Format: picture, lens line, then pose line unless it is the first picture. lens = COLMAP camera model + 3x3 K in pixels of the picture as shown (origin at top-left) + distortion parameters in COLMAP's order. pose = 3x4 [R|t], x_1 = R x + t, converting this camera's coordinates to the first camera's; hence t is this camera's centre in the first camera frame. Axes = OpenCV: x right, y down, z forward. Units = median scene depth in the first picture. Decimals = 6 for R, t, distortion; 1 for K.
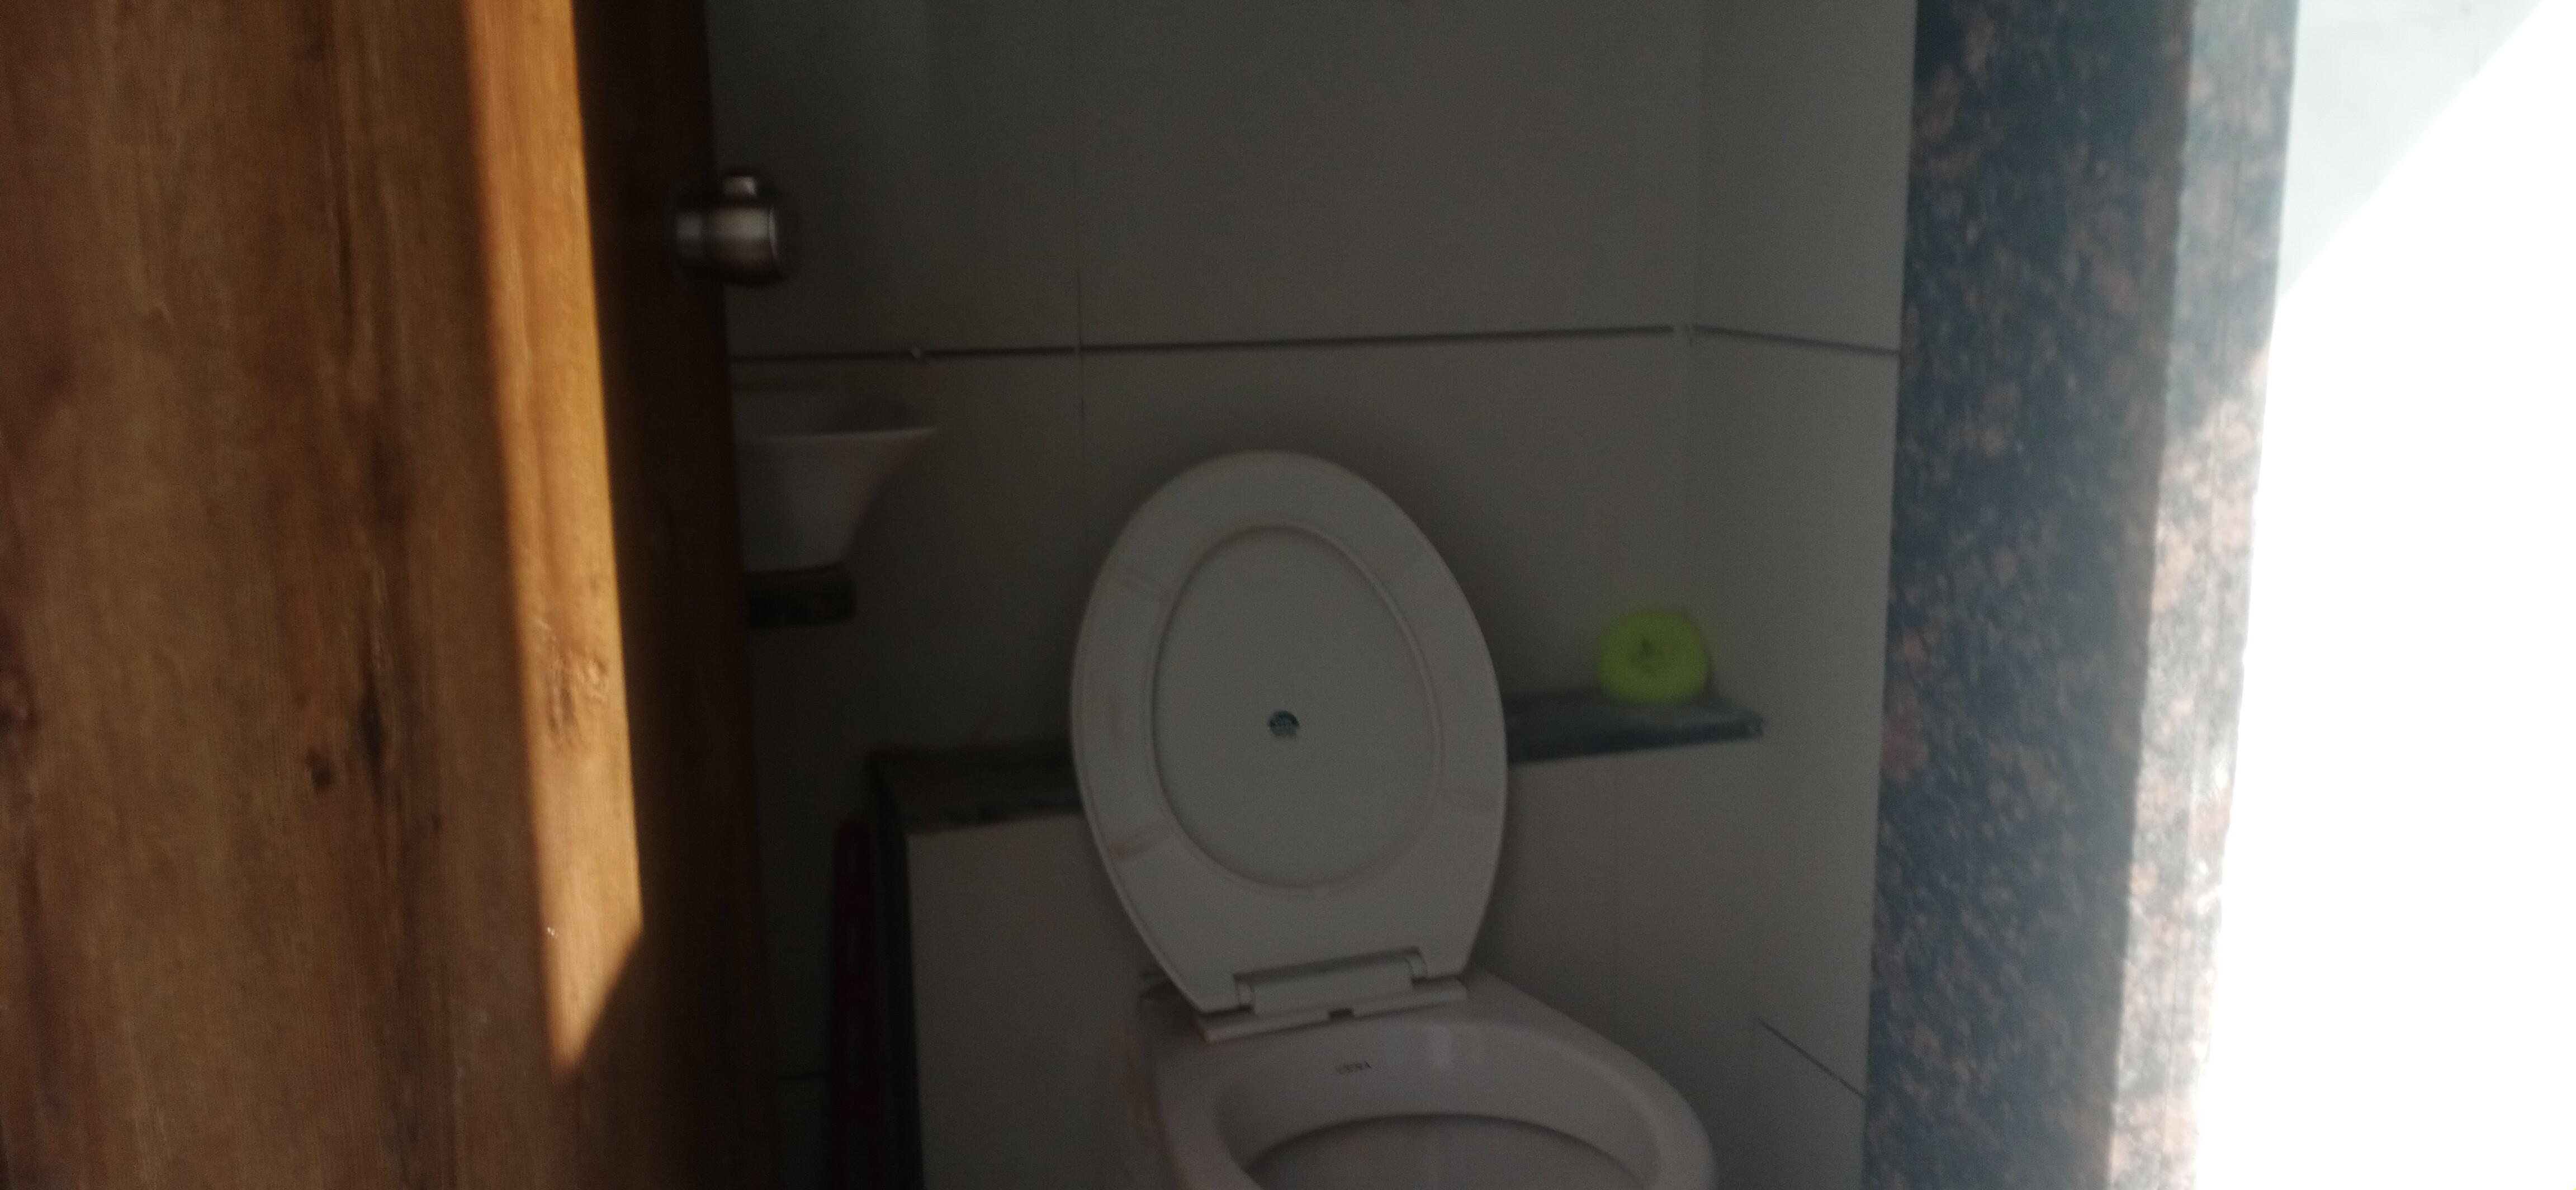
lens RADIAL K [[2005.1, 0, 1315.8], [0, 2005.1, 604.8], [0, 0, 1]] dist [0.087715, -0.180719]
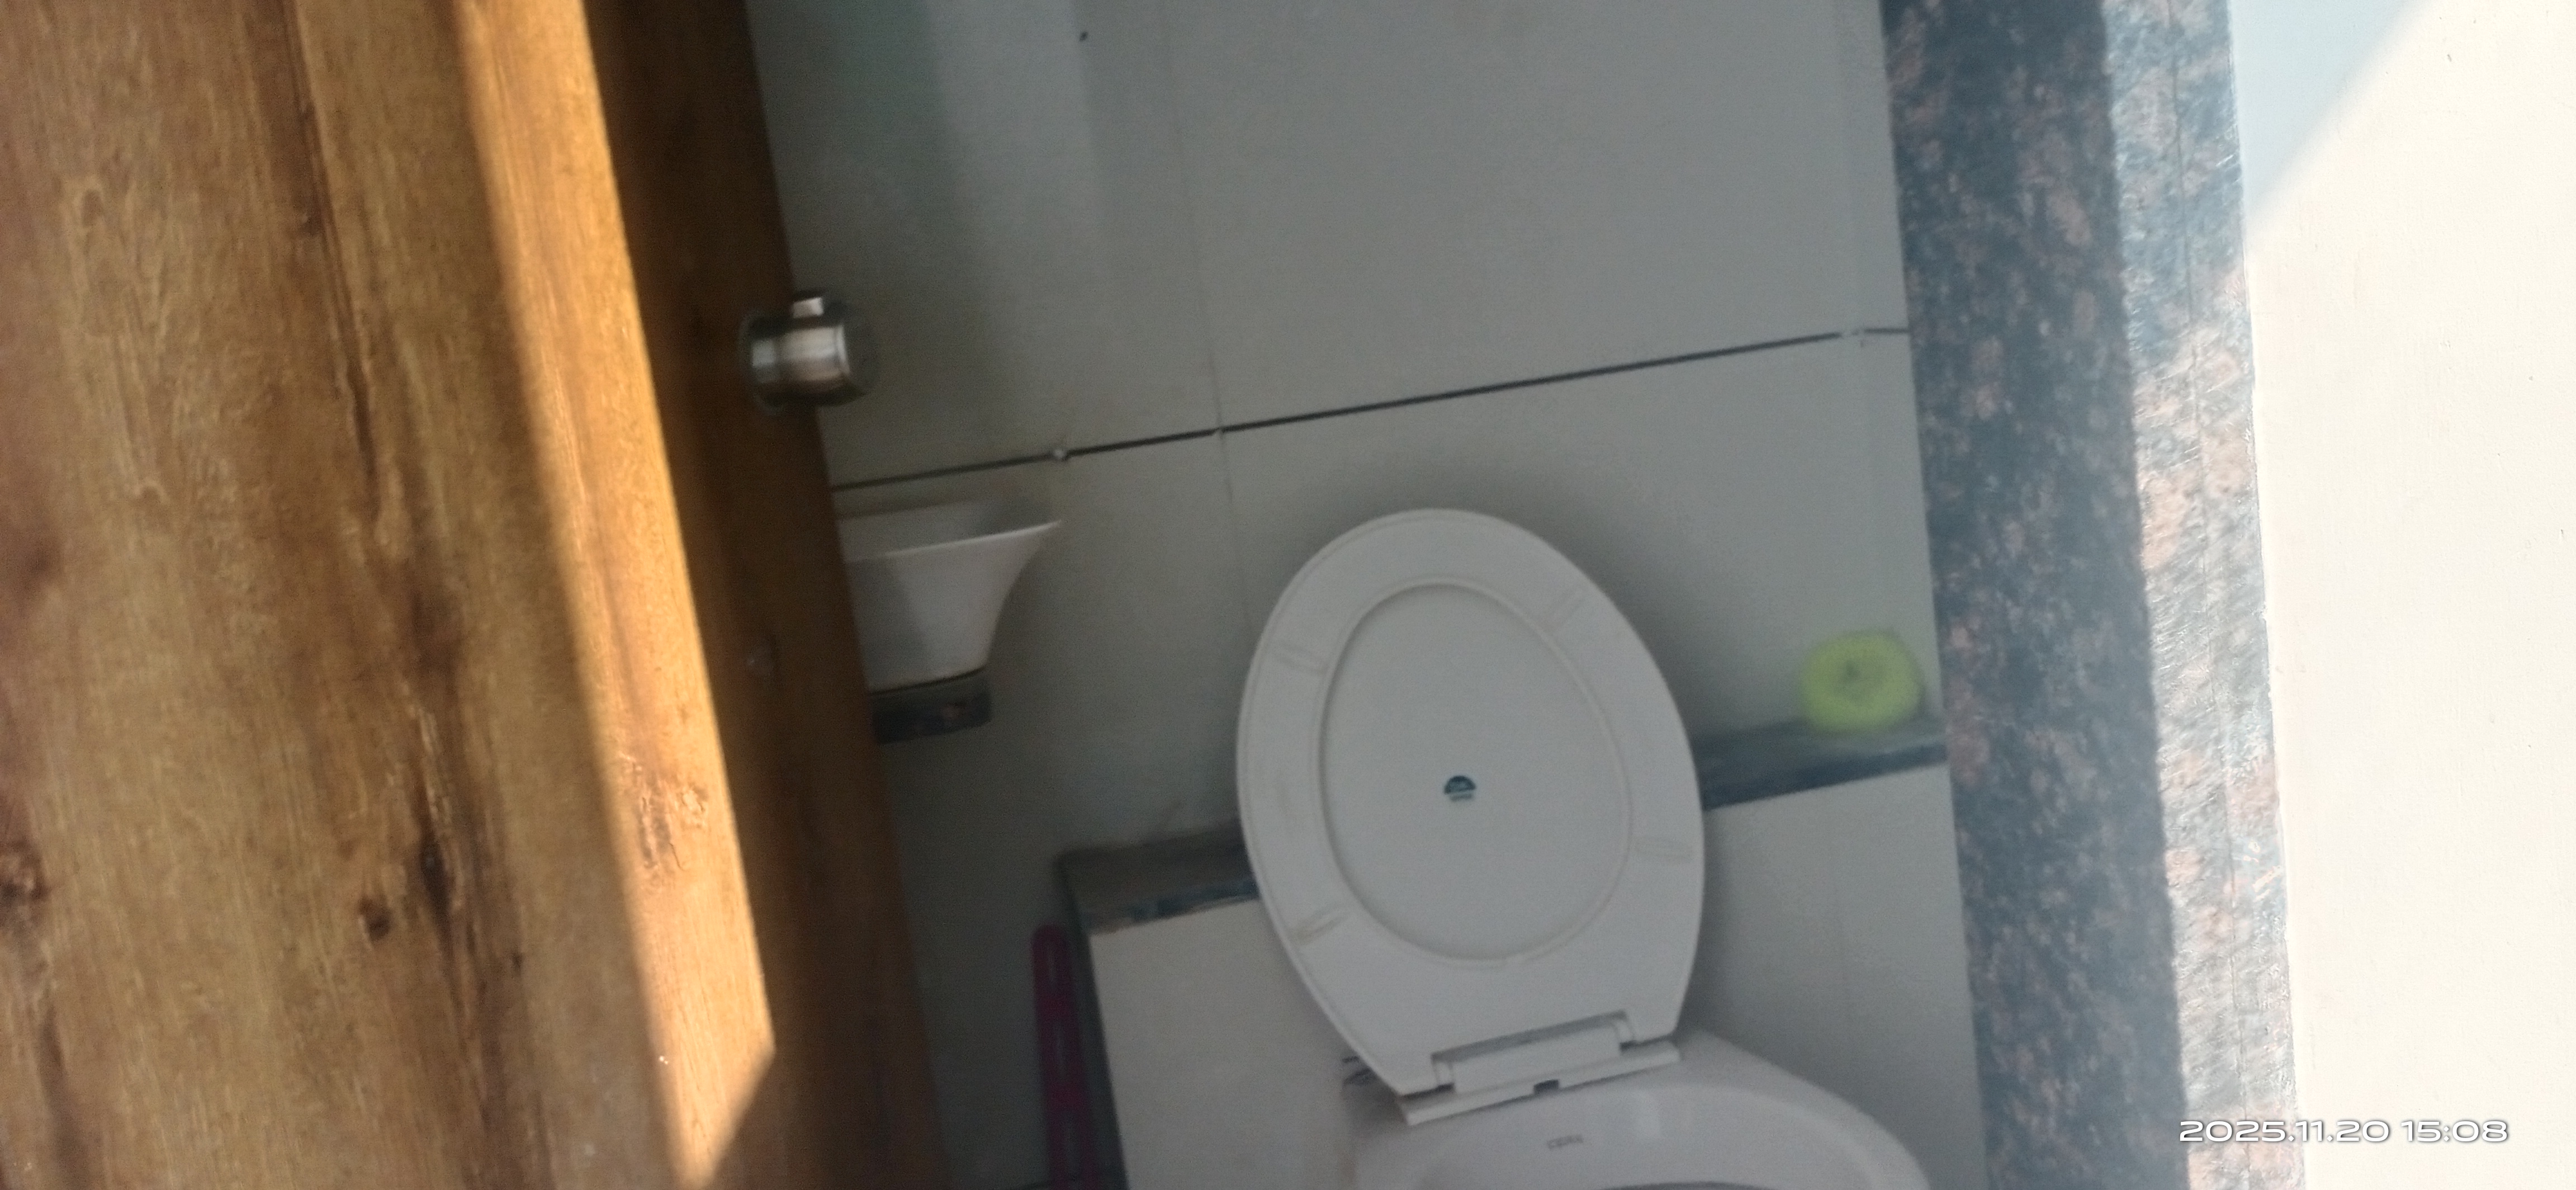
lens RADIAL K [[2051.1, 0, 1300.5], [0, 2051.1, 623.1], [0, 0, 1]] dist [0.100525, -0.223898]
pose [[0.984446, -0.105221, -0.140697, 0.127604], [0.101166, 0.994229, -0.035686, 0.017416], [0.143640, 0.020897, 0.989409, 0.023580]]
